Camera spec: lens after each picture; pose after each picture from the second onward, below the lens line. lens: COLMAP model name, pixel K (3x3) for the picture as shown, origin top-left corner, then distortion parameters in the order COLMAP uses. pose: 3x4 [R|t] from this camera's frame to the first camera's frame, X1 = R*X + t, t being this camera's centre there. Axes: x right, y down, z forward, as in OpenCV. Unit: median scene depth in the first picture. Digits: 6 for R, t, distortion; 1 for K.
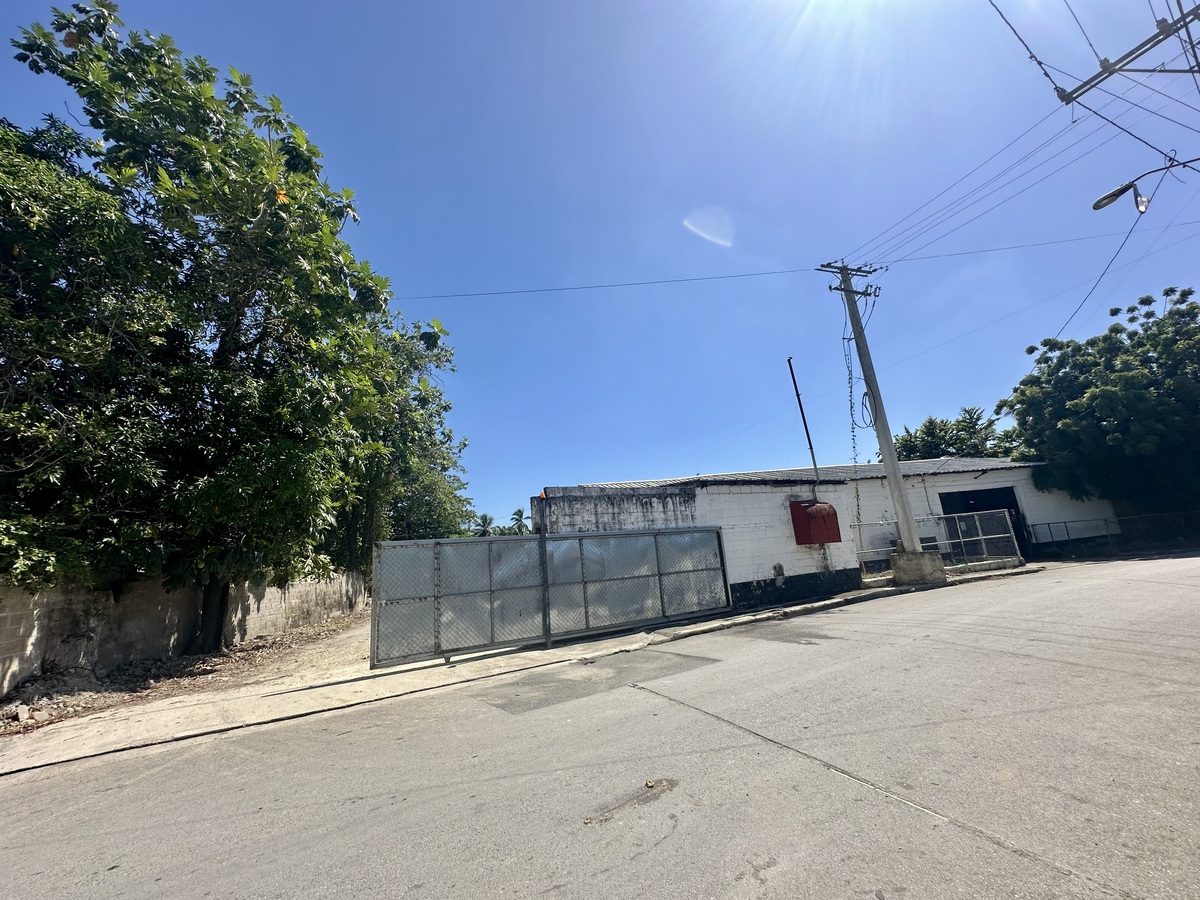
lens RADIAL K [[481.2, 0, 600.0], [0, 481.2, 450.0], [0, 0, 1]] dist [-0.002792, 0.000689]
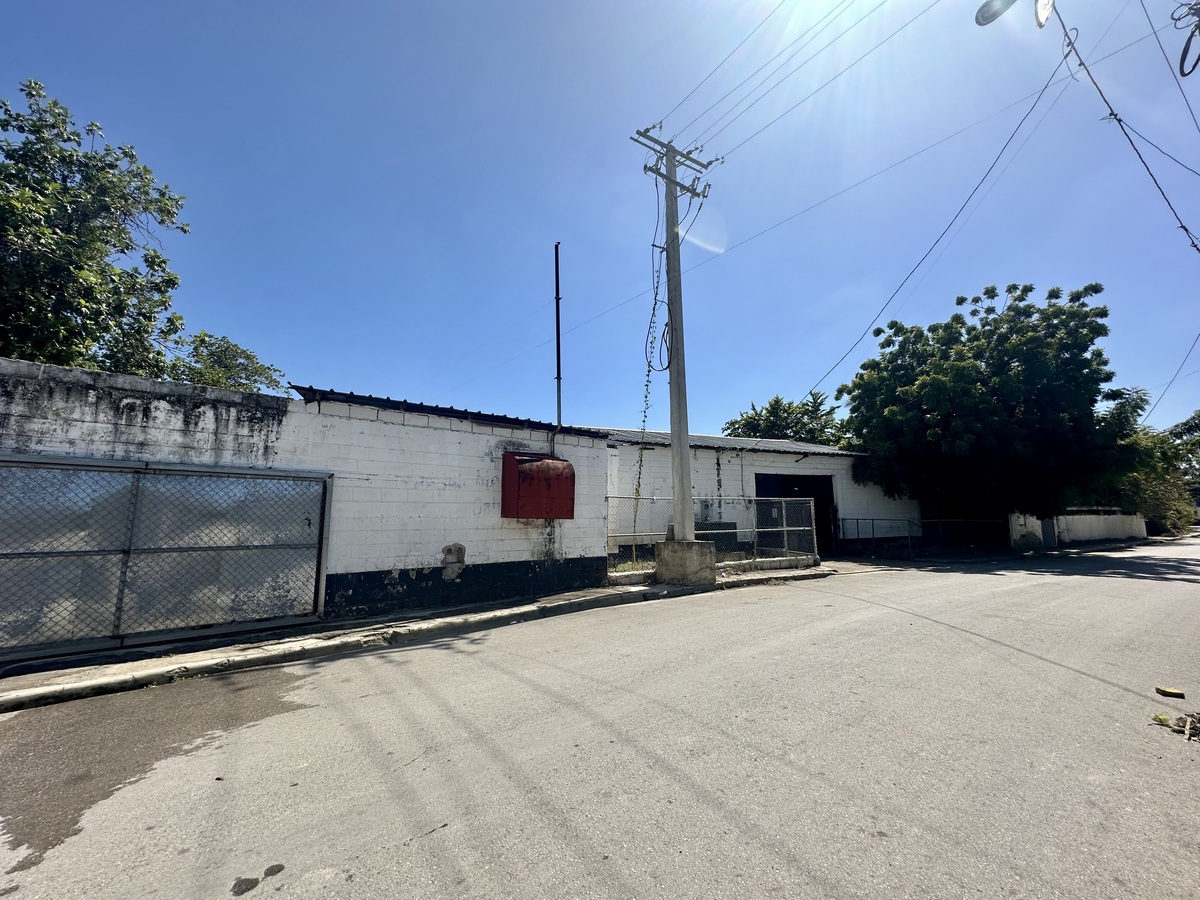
lens RADIAL K [[481.5, 0, 599.0], [0, 481.5, 449.7], [0, 0, 1]] dist [-0.002542, 0.000756]
pose [[0.969507, 0.120945, 0.213142, 0.377655], [-0.138292, 0.988027, 0.068396, 0.042957], [-0.202318, -0.095786, 0.974624, 0.338923]]
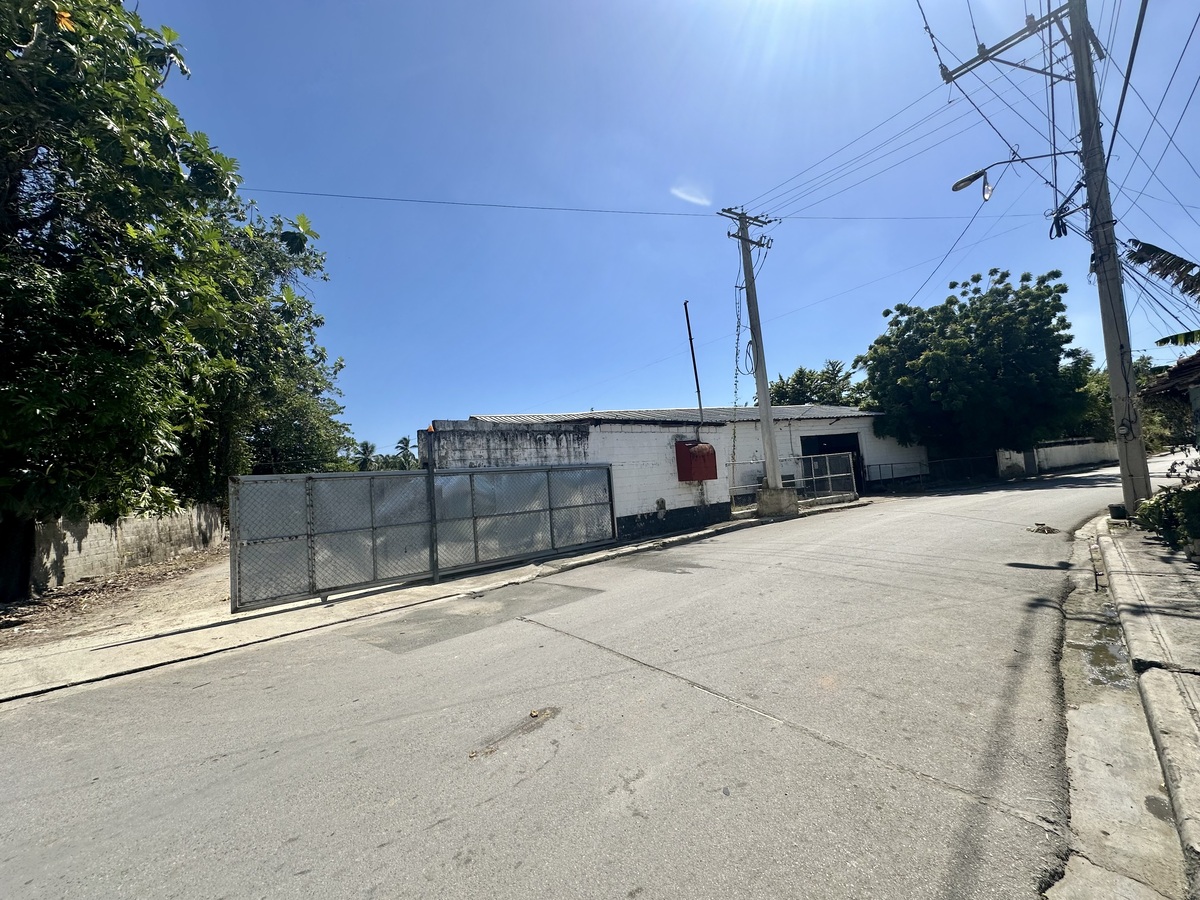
lens RADIAL K [[481.5, 0, 599.0], [0, 481.5, 449.7], [0, 0, 1]] dist [-0.002542, 0.000756]
pose [[0.975958, 0.024641, 0.216561, -0.000299], [-0.054707, 0.989476, 0.133956, -0.007257], [-0.210981, -0.142582, 0.967035, 0.005414]]
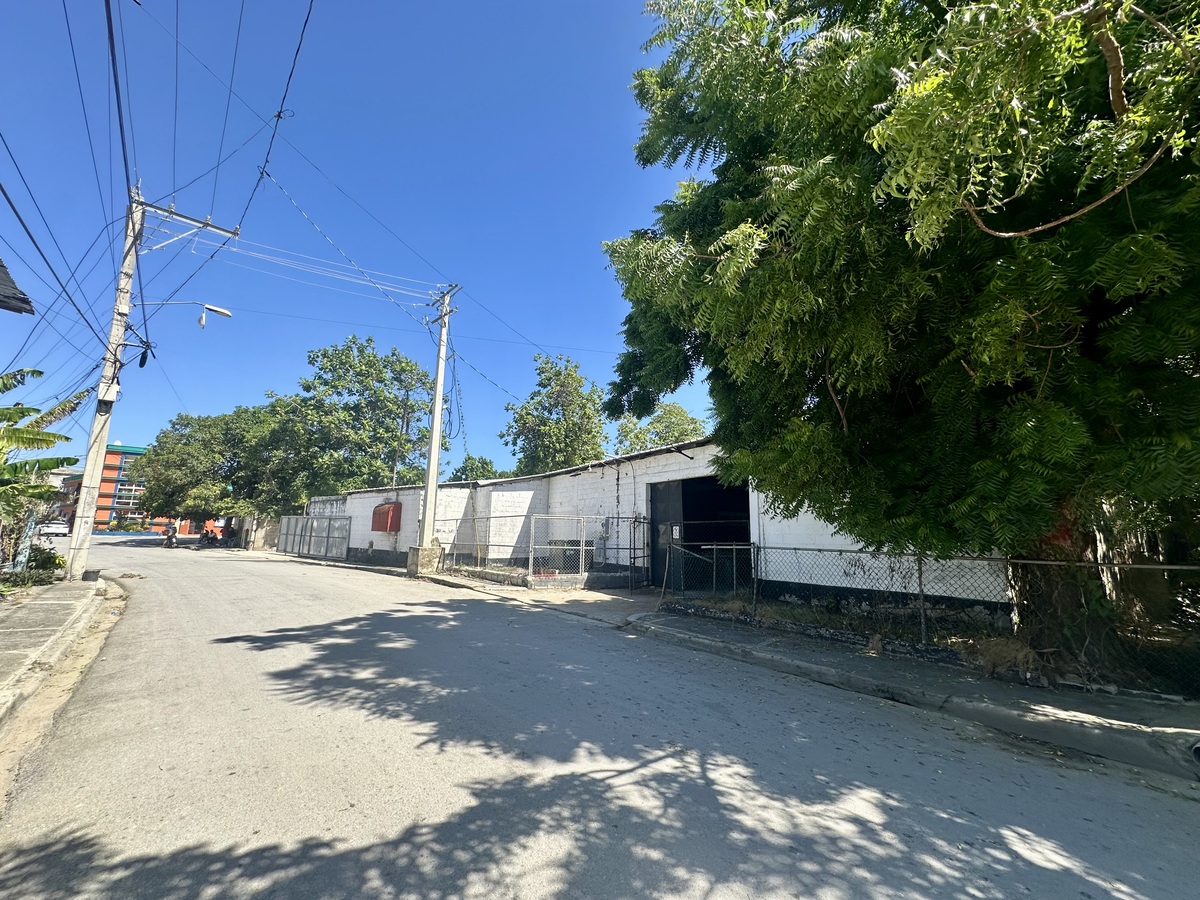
lens RADIAL K [[481.2, 0, 600.0], [0, 481.2, 450.0], [0, 0, 1]] dist [-0.002792, 0.000689]
pose [[0.384224, -0.063345, -0.921064, 2.062033], [0.153380, 0.988159, -0.003976, 0.052957], [0.910410, -0.139746, 0.389390, 1.043928]]
